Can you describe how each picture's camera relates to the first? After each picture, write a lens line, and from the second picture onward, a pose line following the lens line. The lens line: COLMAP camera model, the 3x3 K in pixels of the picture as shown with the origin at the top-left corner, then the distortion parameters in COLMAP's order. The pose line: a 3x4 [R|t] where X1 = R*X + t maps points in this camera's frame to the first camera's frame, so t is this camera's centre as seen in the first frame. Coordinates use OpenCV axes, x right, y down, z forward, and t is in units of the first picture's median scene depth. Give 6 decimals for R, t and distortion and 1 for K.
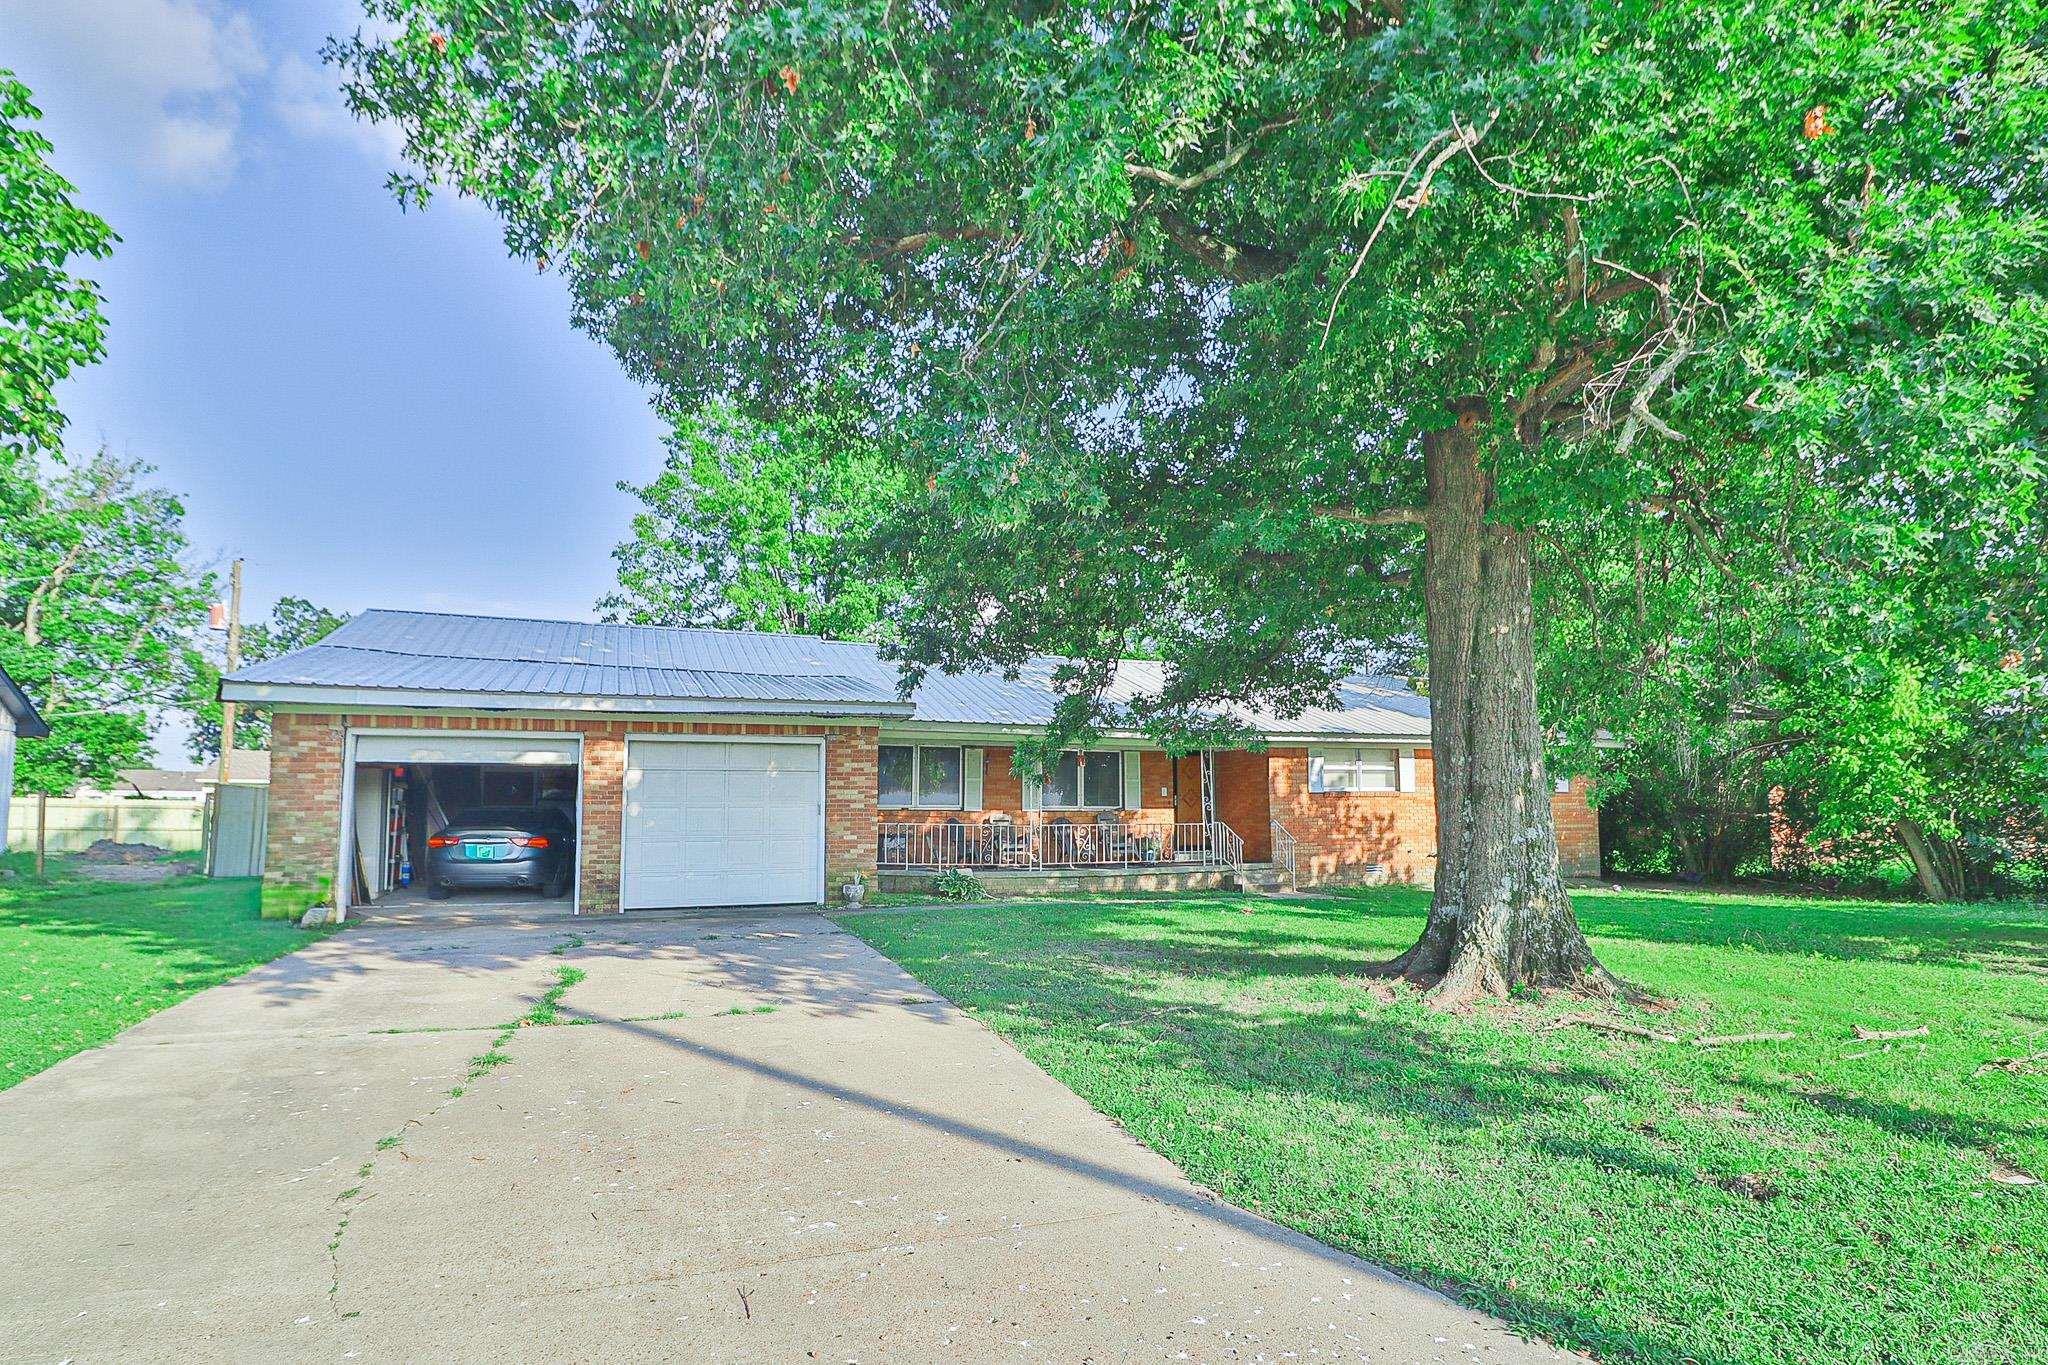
lens RADIAL K [[1080.7, 0, 1039.7], [0, 1080.7, 650.0], [0, 0, 1]] dist [-0.002972, -0.000837]
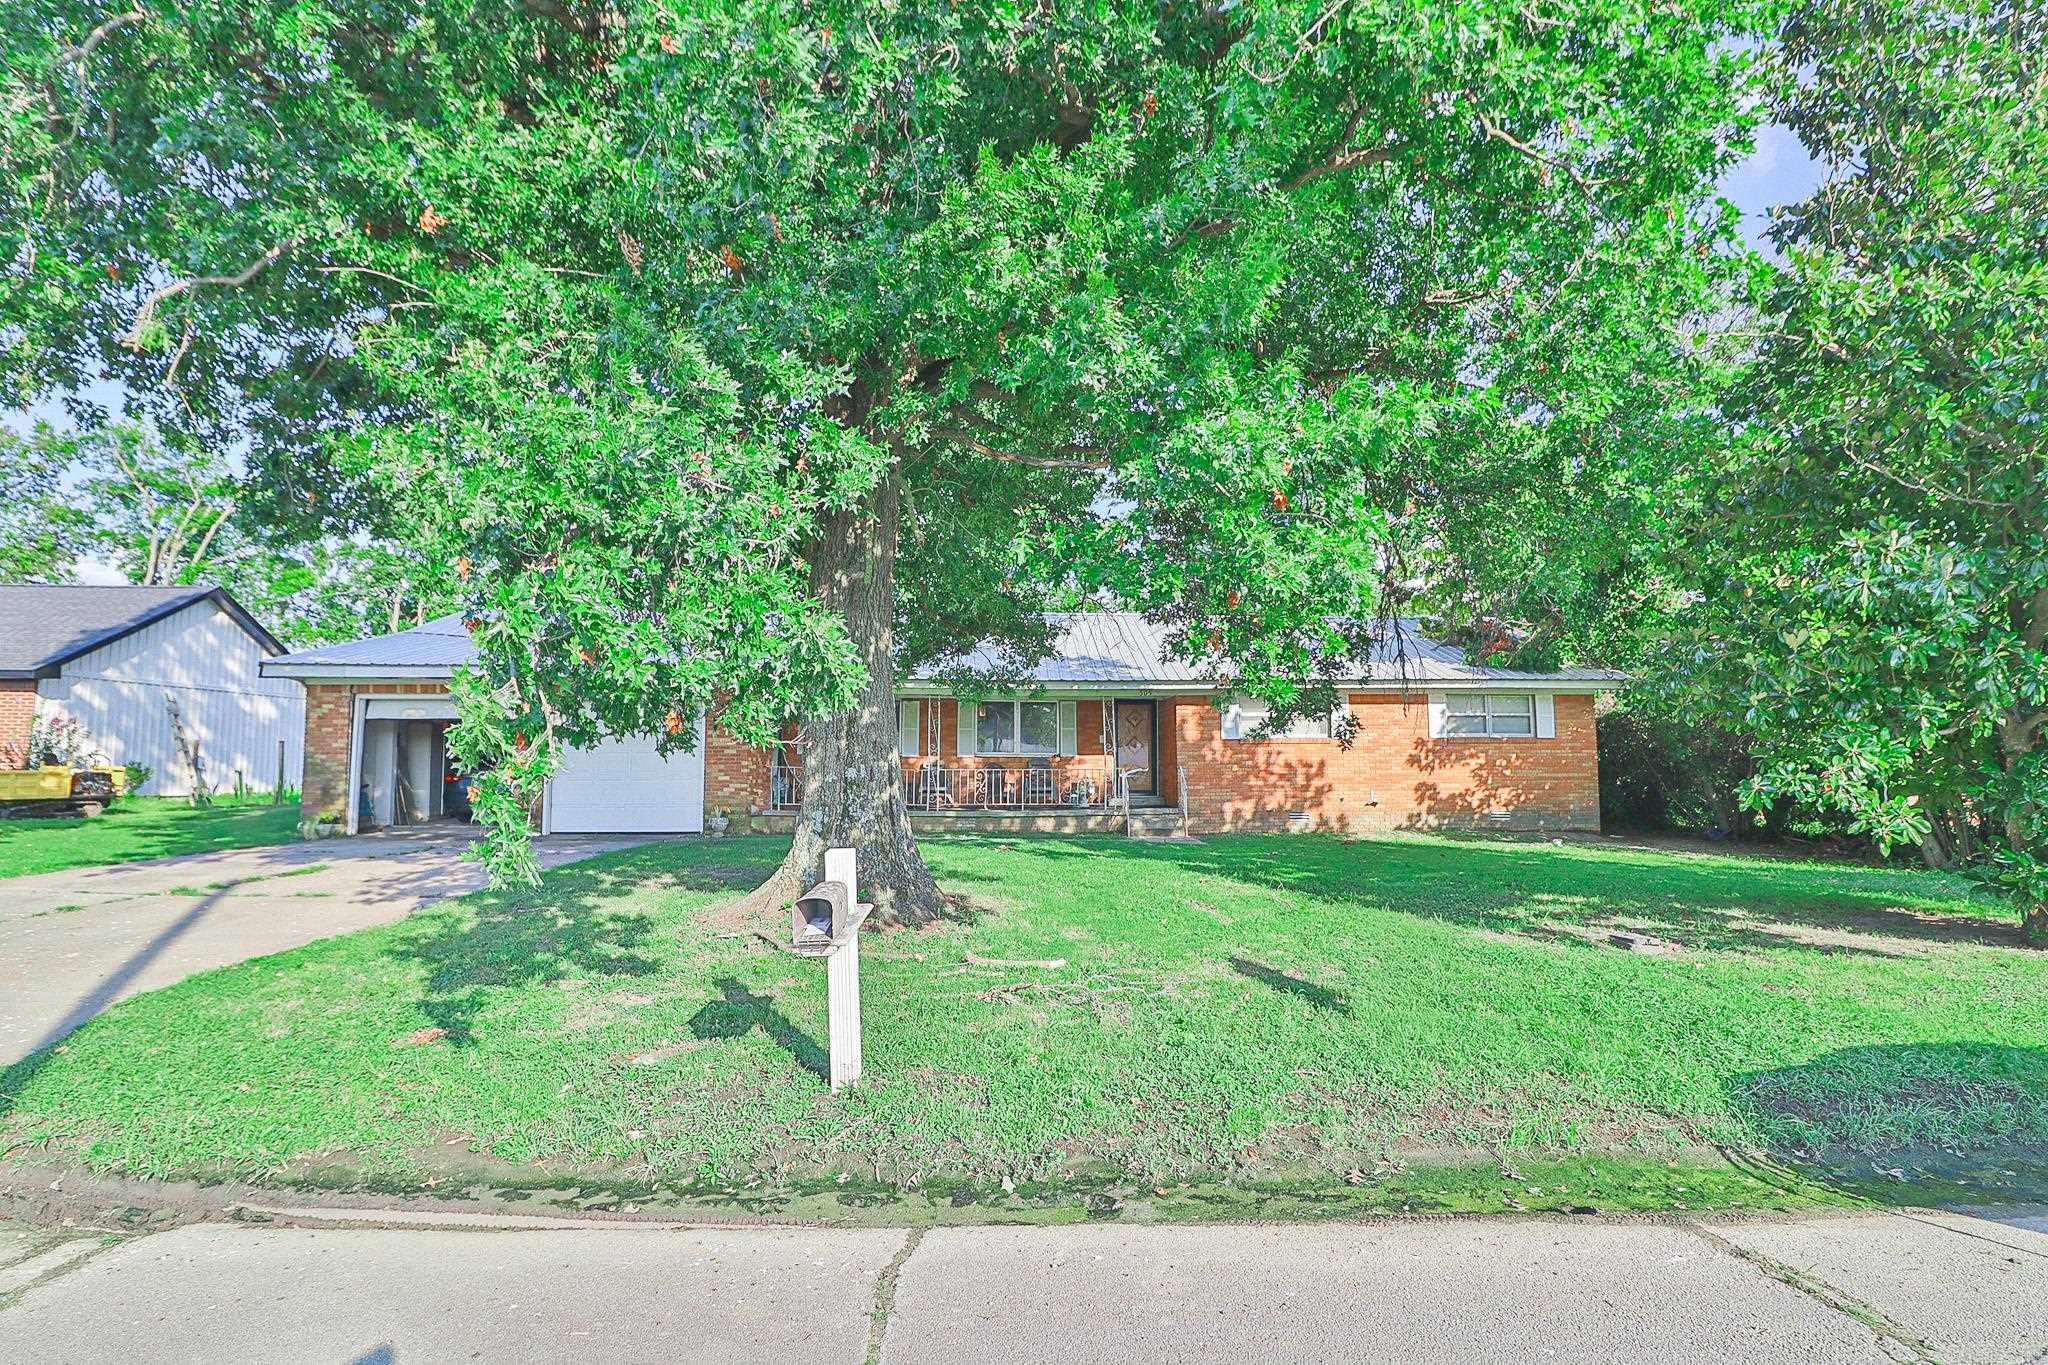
lens RADIAL K [[1080.7, 0, 1039.7], [0, 1080.7, 650.0], [0, 0, 1]] dist [-0.002972, -0.000837]
pose [[0.939994, -0.031944, -0.339694, 0.433909], [0.047739, 0.998128, 0.038238, 0.003770], [0.337836, -0.052160, 0.939759, 0.007871]]
